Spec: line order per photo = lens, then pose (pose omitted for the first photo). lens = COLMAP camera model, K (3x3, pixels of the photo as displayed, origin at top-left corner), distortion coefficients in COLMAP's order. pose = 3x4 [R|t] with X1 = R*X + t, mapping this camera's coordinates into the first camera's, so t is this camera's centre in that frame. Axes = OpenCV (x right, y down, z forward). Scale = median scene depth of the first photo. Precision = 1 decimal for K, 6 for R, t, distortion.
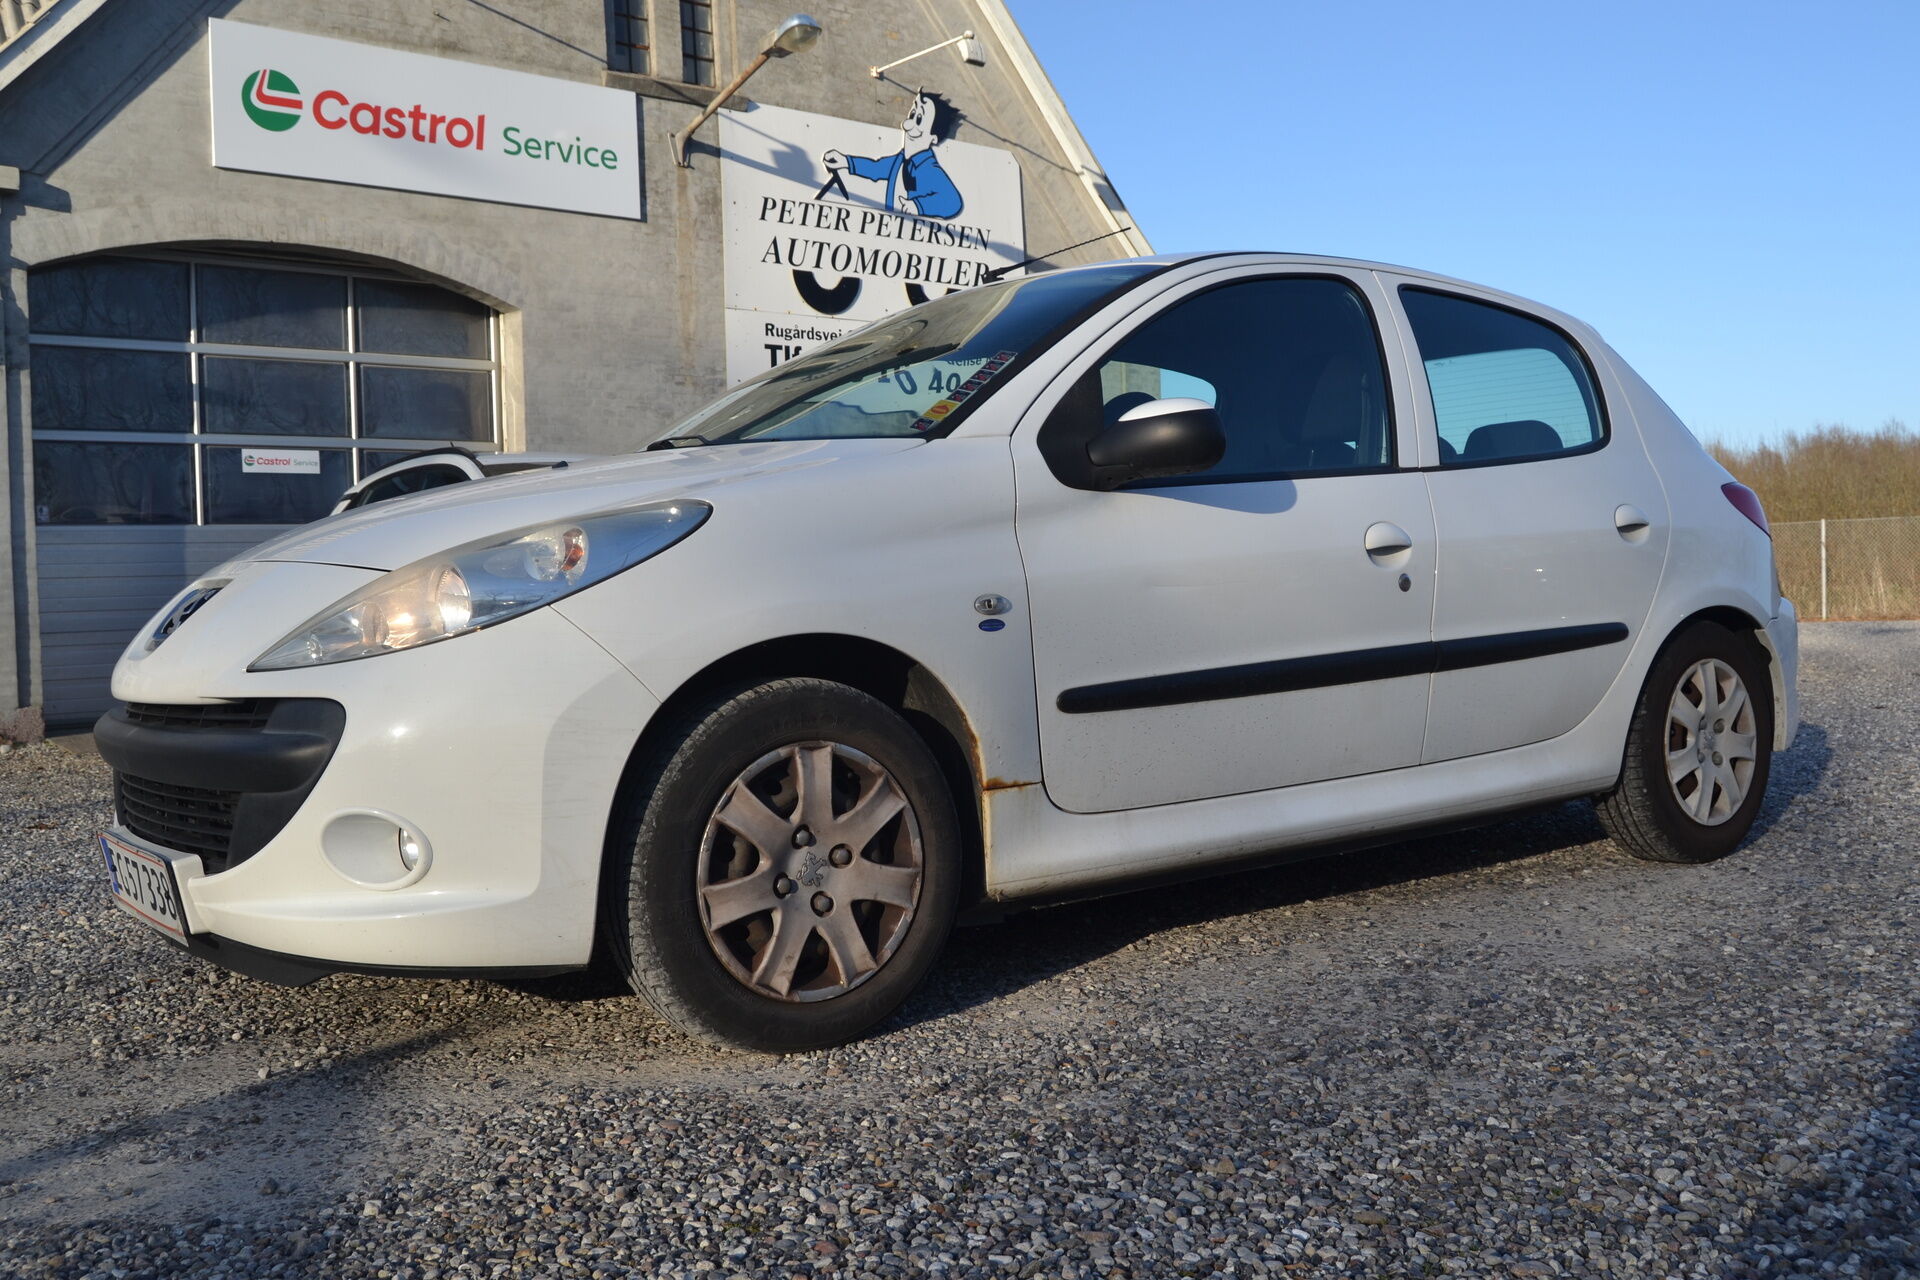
lens RADIAL K [[1763.1, 0, 954.6], [0, 1763.1, 644.1], [0, 0, 1]] dist [-0.067083, 0.000000]
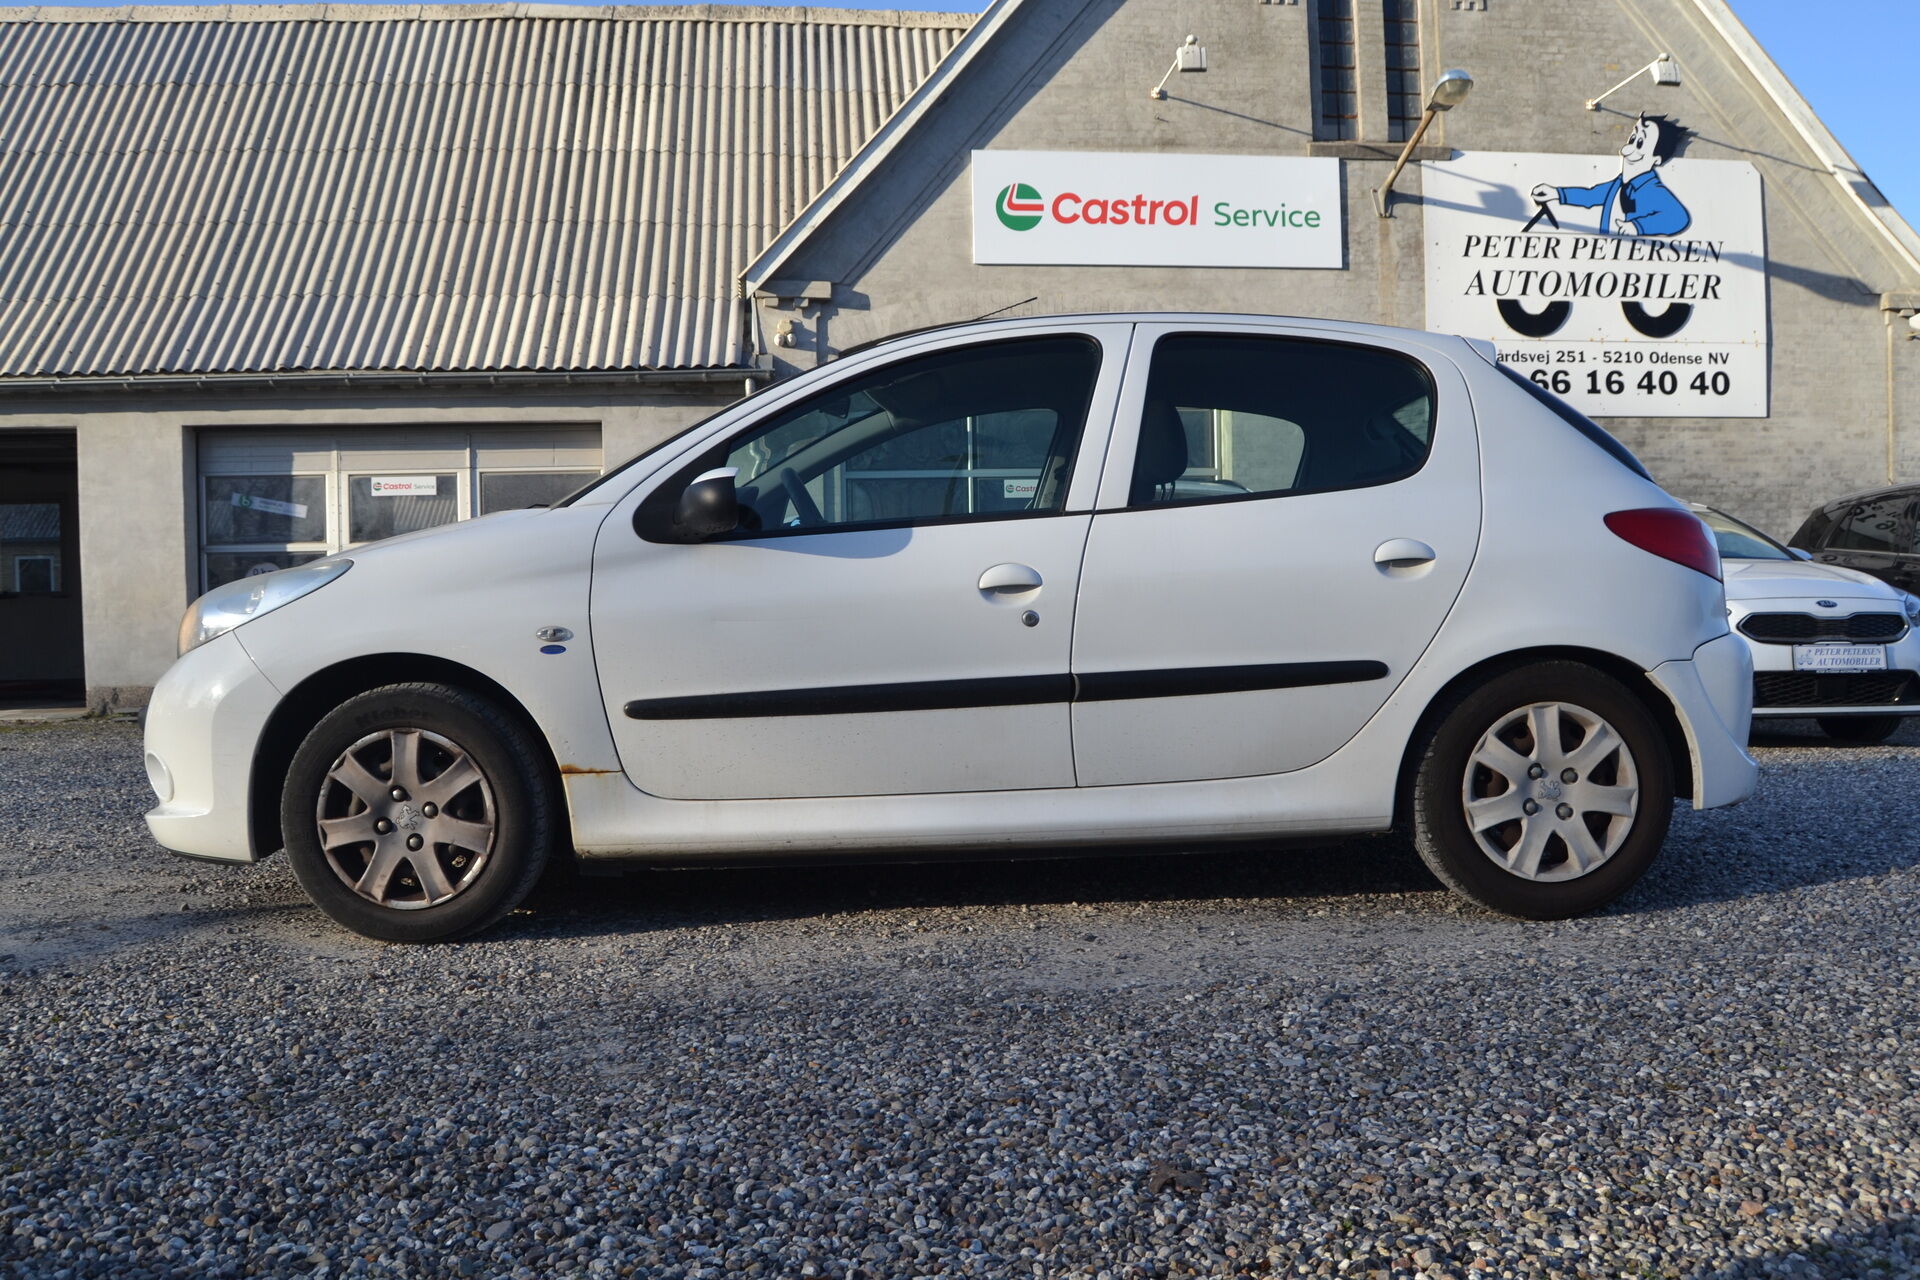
lens RADIAL K [[1528.3, 0, 950.7], [0, 1528.3, 637.4], [0, 0, 1]] dist [-0.085175, 0.015206]
pose [[0.818584, 0.026833, -0.573759, 0.183512], [-0.023777, 0.999635, 0.012828, -0.008257], [0.573894, 0.003142, 0.818923, 0.046865]]
